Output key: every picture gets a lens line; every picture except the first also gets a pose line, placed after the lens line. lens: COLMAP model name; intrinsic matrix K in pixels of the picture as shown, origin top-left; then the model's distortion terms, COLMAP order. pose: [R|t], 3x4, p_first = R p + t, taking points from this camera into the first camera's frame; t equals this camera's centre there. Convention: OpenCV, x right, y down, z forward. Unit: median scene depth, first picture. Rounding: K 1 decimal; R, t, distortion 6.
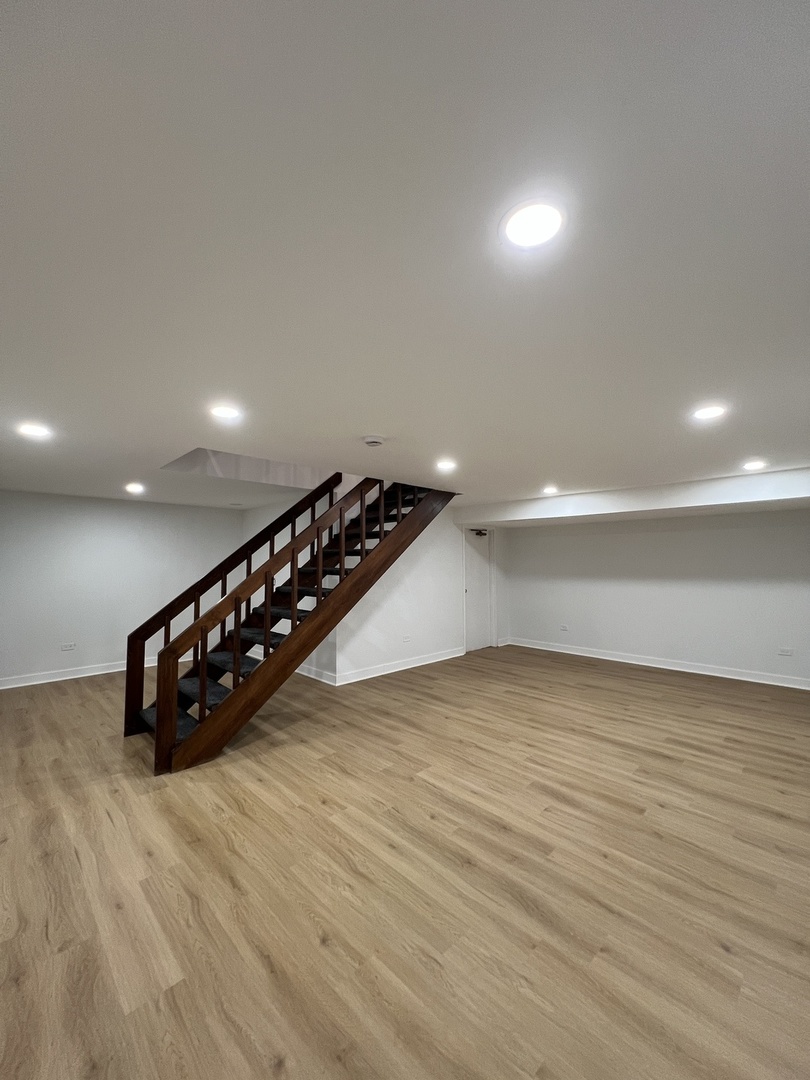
lens RADIAL K [[432.5, 0, 403.4], [0, 432.5, 538.8], [0, 0, 1]] dist [-0.002964, 0.000159]
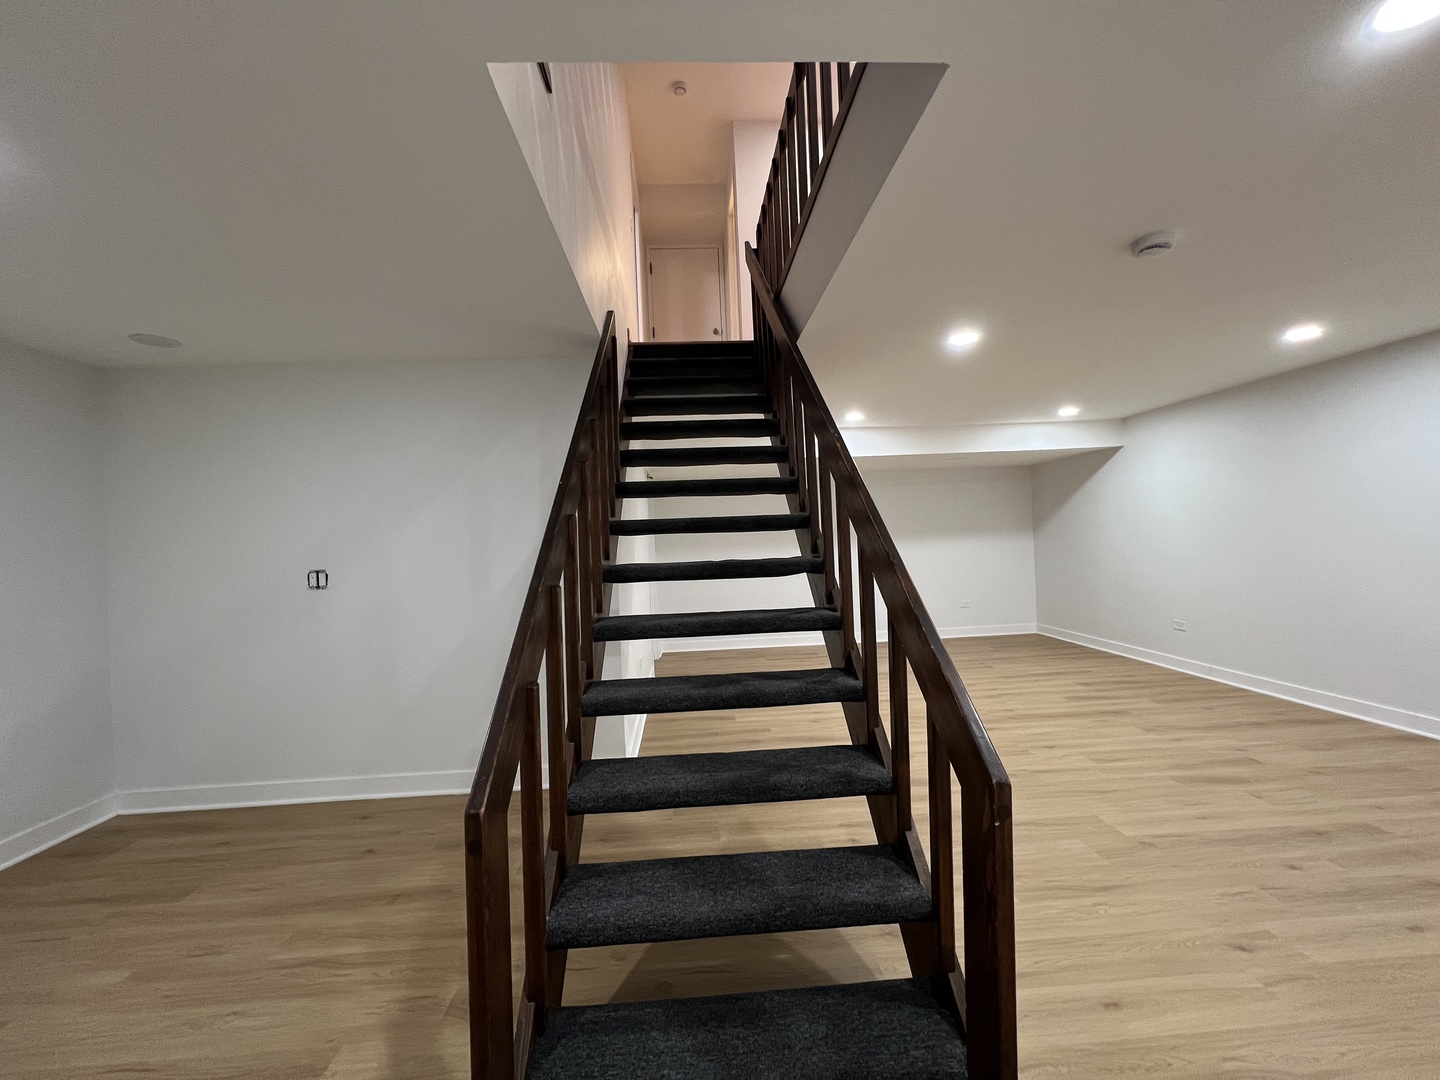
lens RADIAL K [[576.7, 0, 716.6], [0, 576.7, 548.5], [0, 0, 1]] dist [-0.002964, 0.000159]
pose [[0.658201, -0.034987, 0.752029, -0.870424], [0.000641, 0.998945, 0.045914, 0.100449], [-0.752842, -0.029739, 0.657529, 0.851265]]
